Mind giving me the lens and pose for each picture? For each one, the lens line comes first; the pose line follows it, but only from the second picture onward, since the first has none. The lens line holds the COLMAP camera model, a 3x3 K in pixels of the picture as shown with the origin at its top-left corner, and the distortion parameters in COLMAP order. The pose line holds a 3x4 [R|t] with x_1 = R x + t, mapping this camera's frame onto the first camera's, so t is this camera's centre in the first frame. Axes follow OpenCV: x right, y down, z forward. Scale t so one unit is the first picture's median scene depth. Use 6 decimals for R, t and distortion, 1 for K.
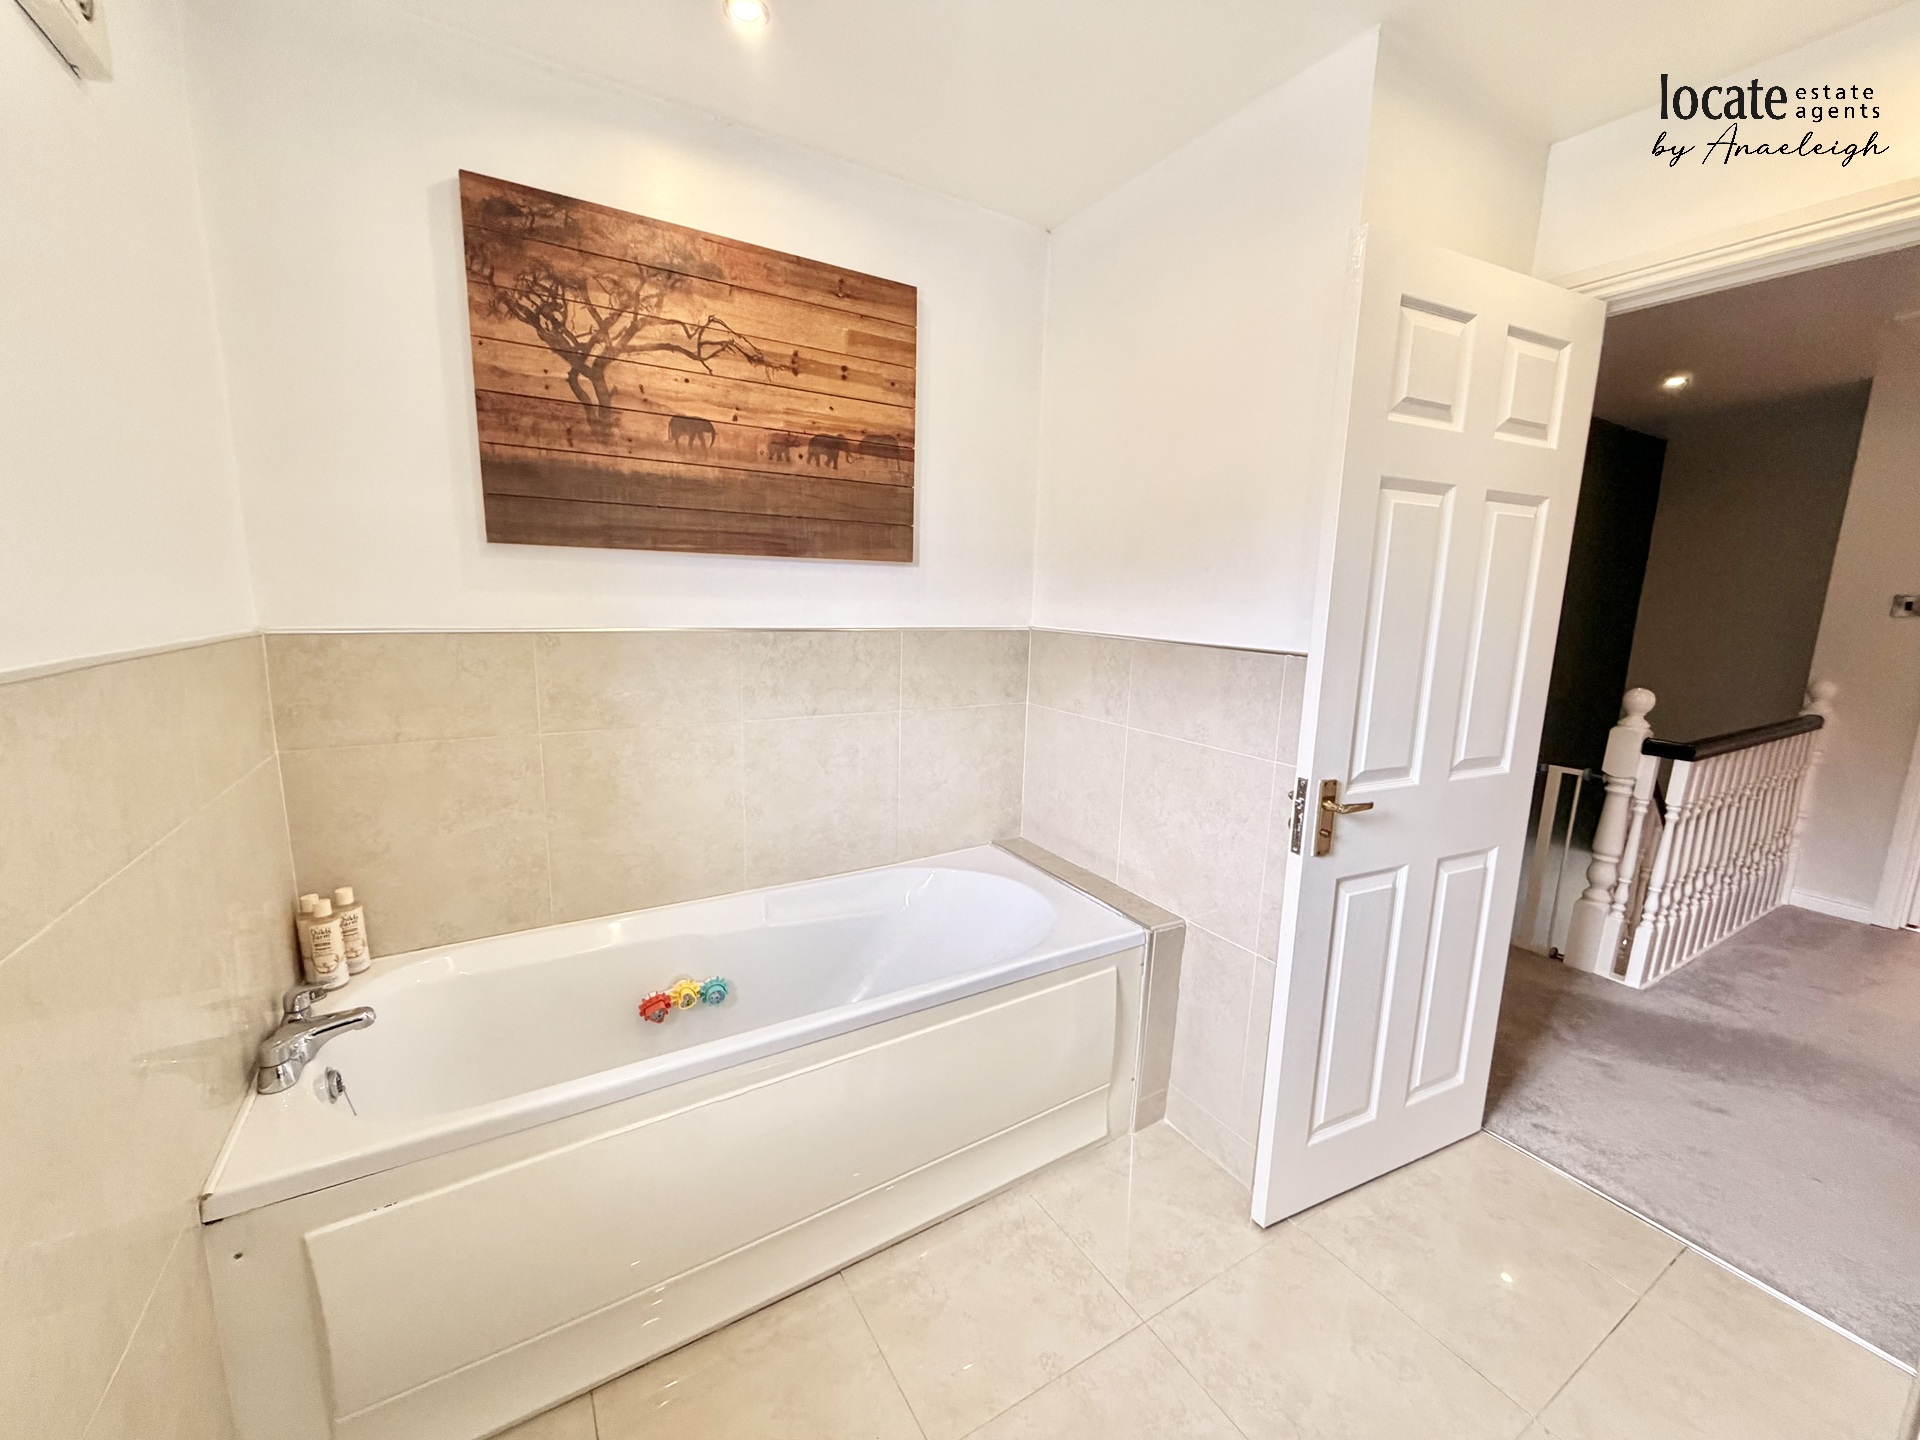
lens RADIAL K [[765.3, 0, 952.4], [0, 765.3, 725.5], [0, 0, 1]] dist [-0.003808, 0.000563]
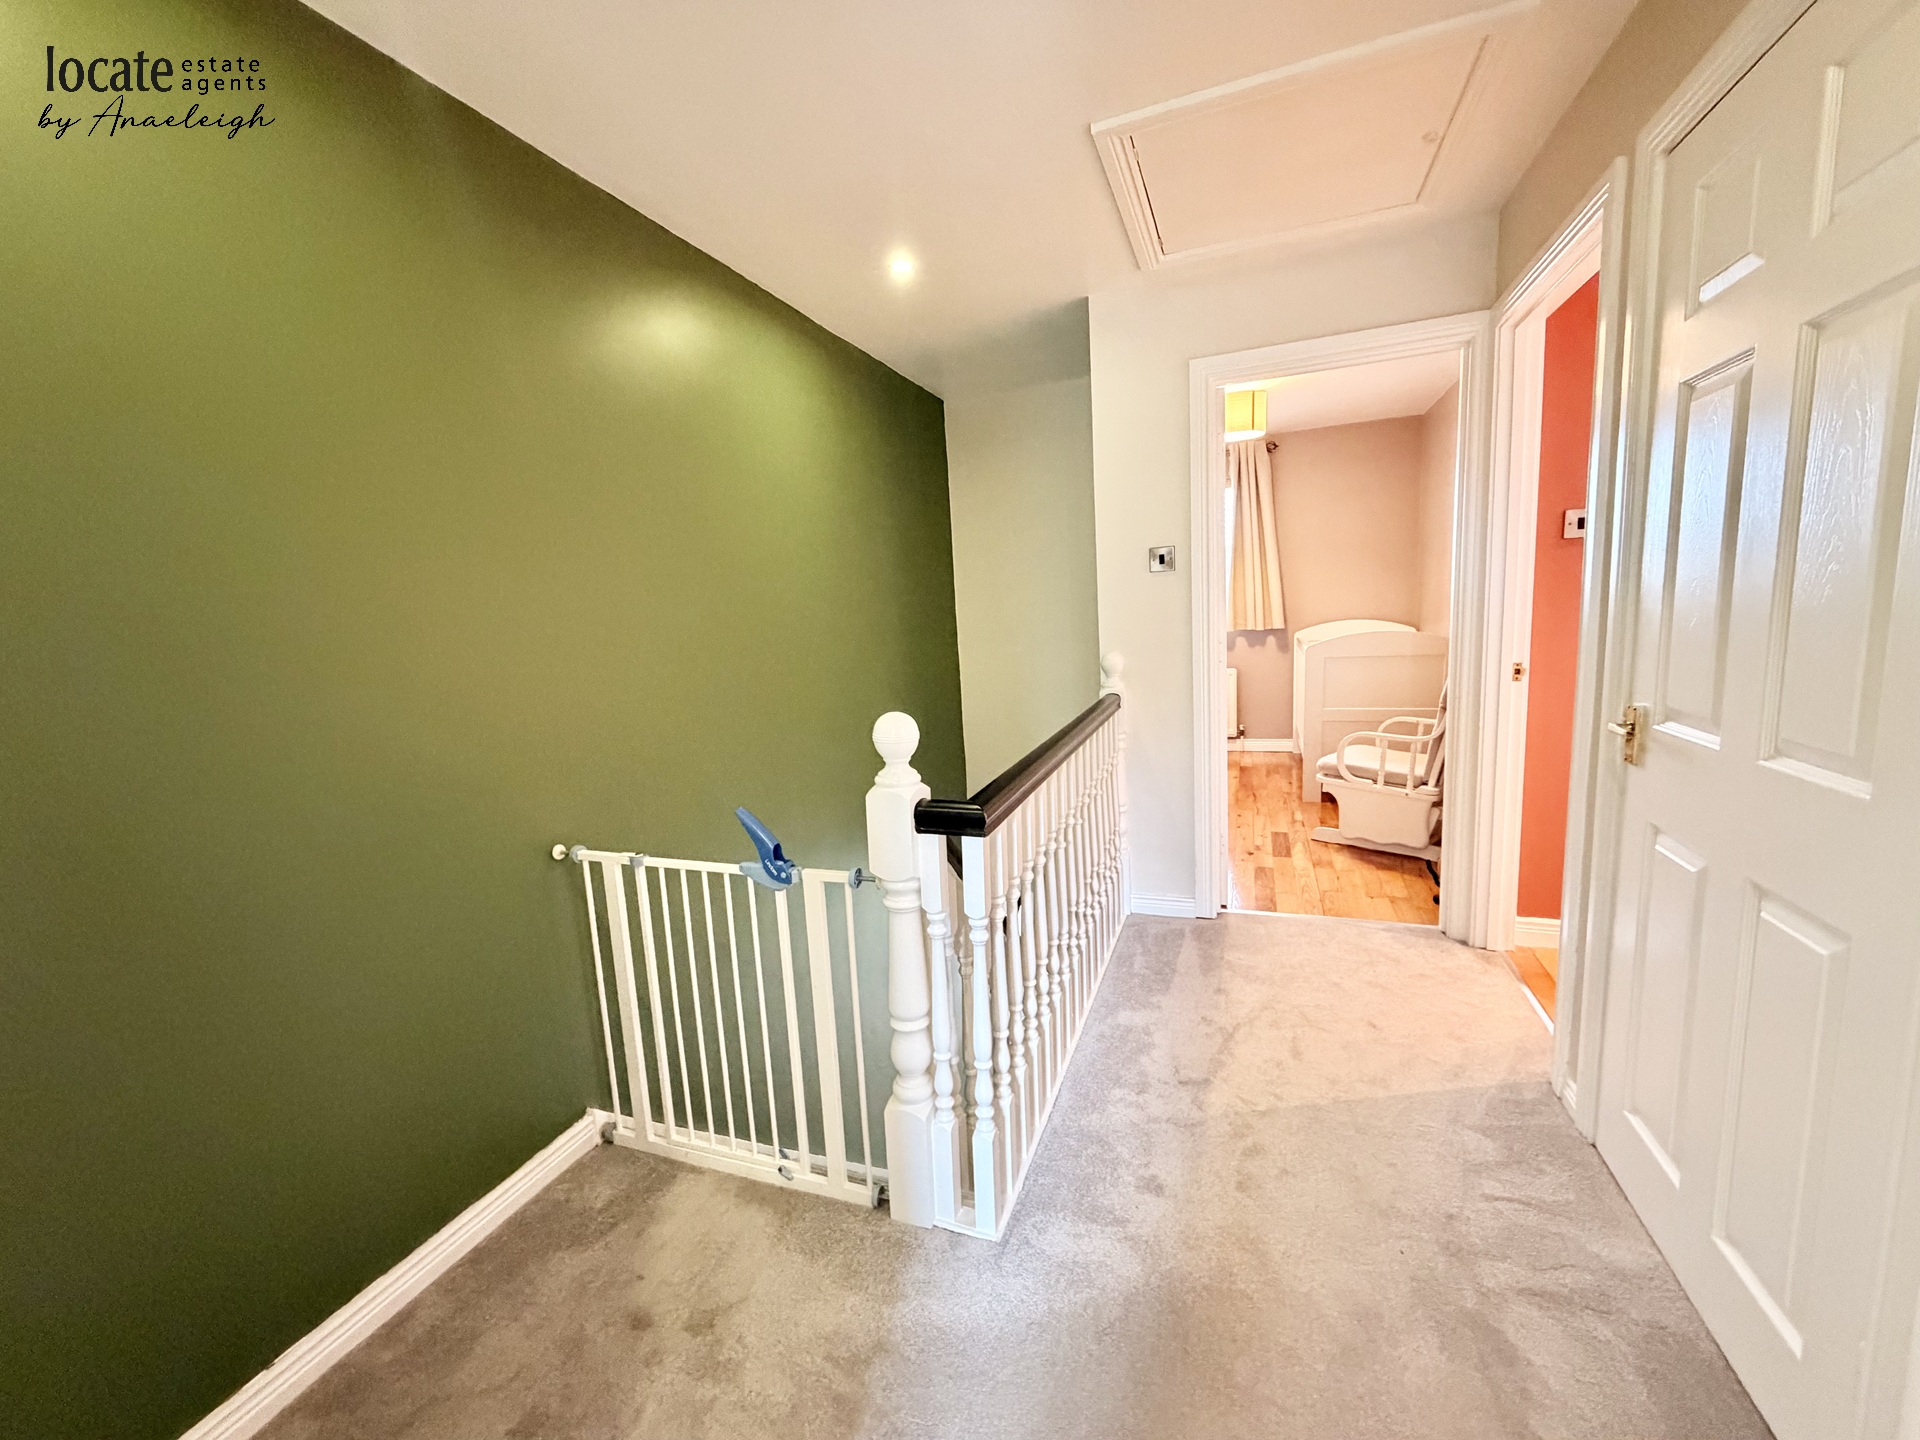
lens RADIAL K [[765.3, 0, 952.4], [0, 765.3, 725.5], [0, 0, 1]] dist [-0.003808, 0.000563]
pose [[0.785529, -0.167122, 0.595831, 0.555673], [0.186030, 0.982080, 0.030202, -0.043788], [-0.590201, 0.087118, 0.802542, 0.493322]]
